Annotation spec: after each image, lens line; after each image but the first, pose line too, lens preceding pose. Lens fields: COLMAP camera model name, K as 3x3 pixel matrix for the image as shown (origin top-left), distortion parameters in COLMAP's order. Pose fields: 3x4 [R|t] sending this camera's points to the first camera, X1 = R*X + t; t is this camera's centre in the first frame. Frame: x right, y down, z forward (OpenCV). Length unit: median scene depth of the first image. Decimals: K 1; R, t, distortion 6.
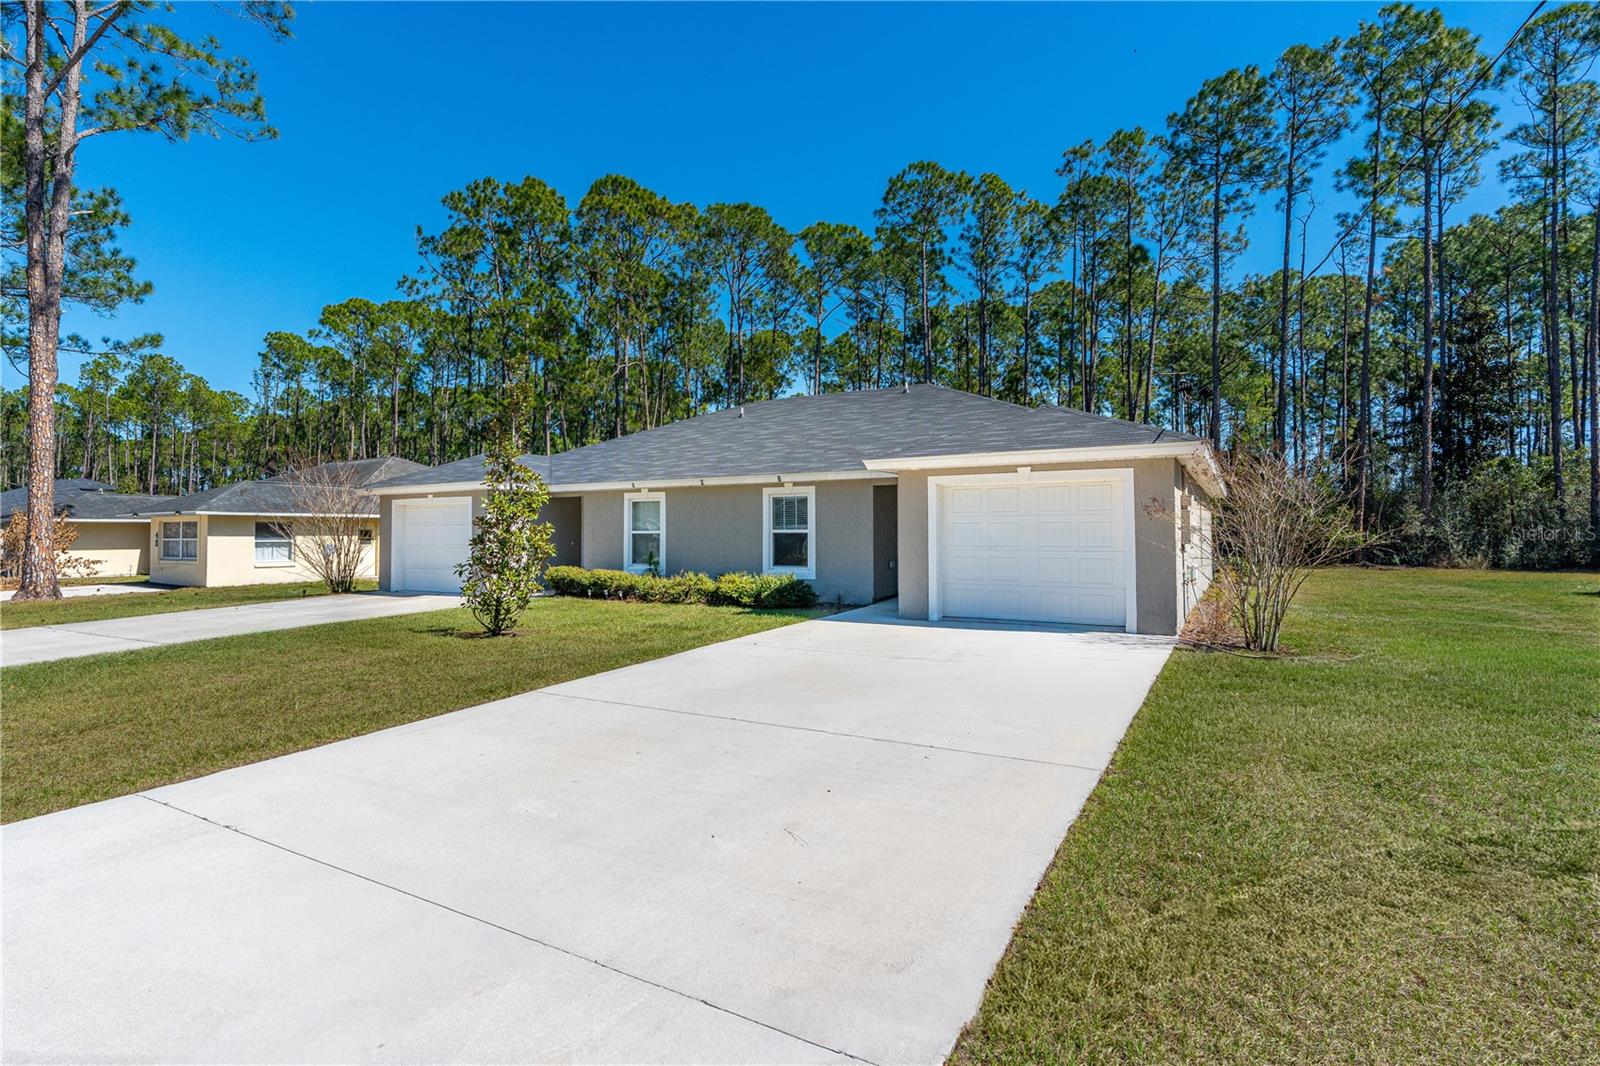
lens RADIAL K [[680.5, 0, 825.5], [0, 680.5, 504.2], [0, 0, 1]] dist [-0.009319, 0.000069]
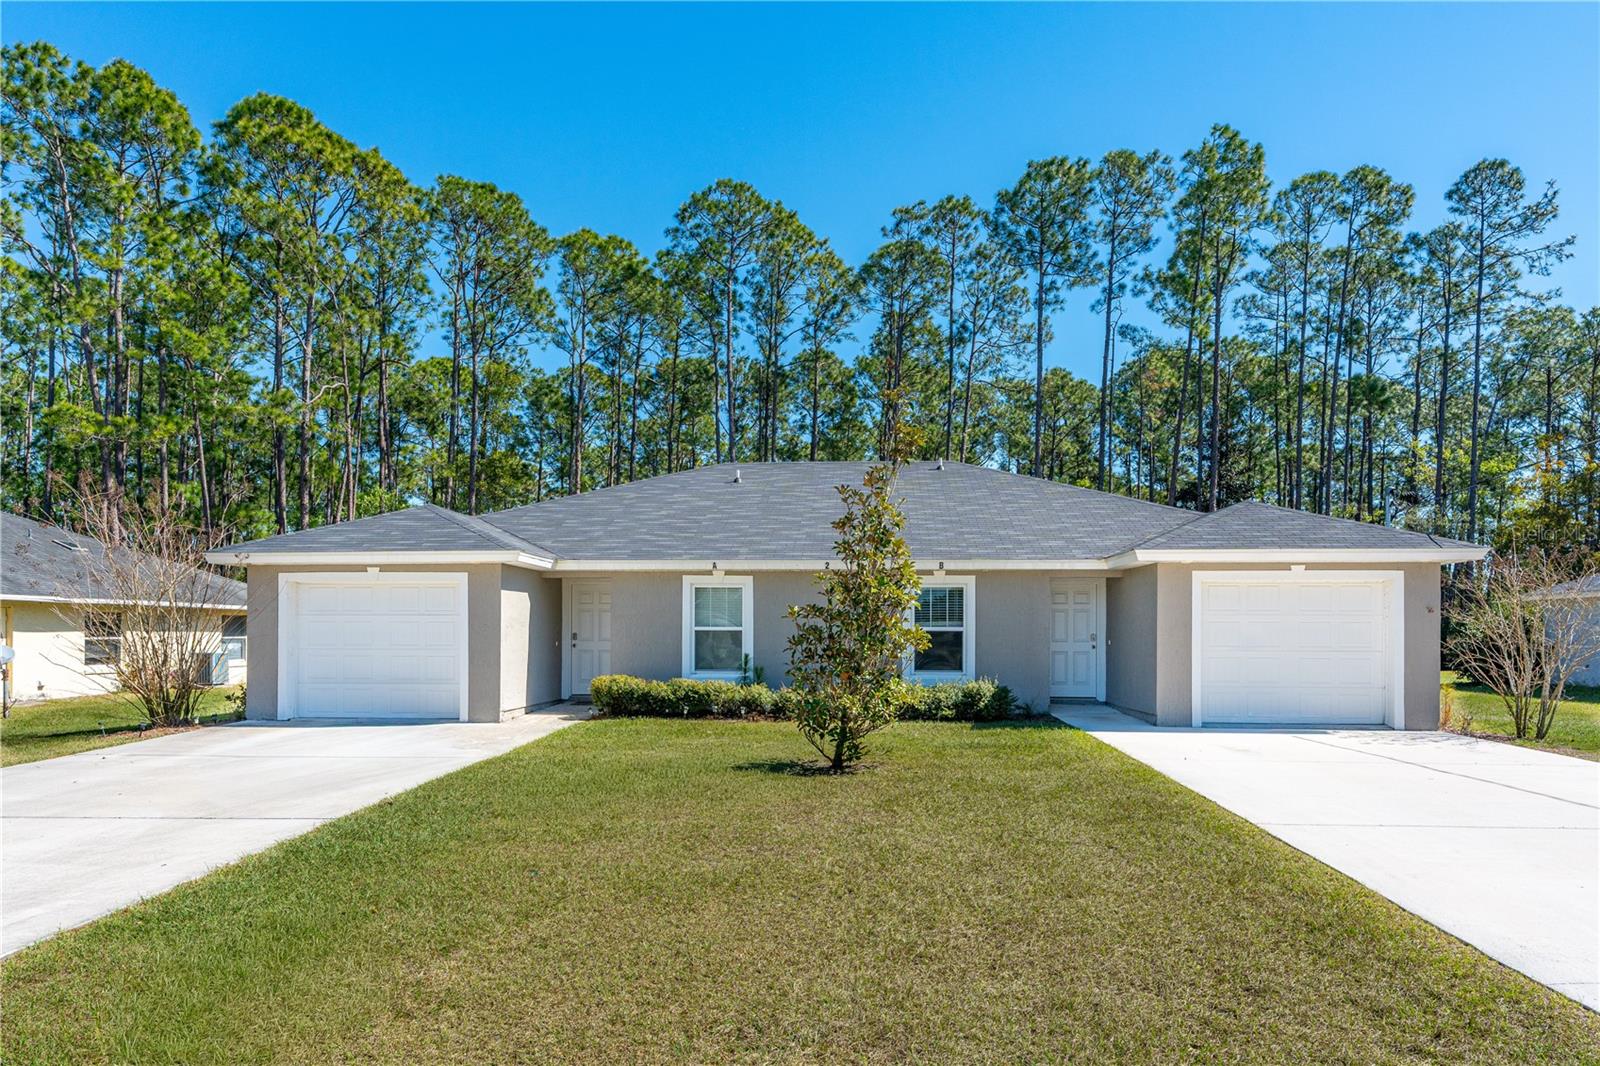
lens RADIAL K [[814.2, 0, 826.4], [0, 814.2, 623.8], [0, 0, 1]] dist [-0.003104, -0.000079]
pose [[0.916078, 0.010580, 0.400860, -0.555188], [-0.023111, 0.999383, 0.026439, 0.009973], [-0.400333, -0.033485, 0.915758, 0.138501]]
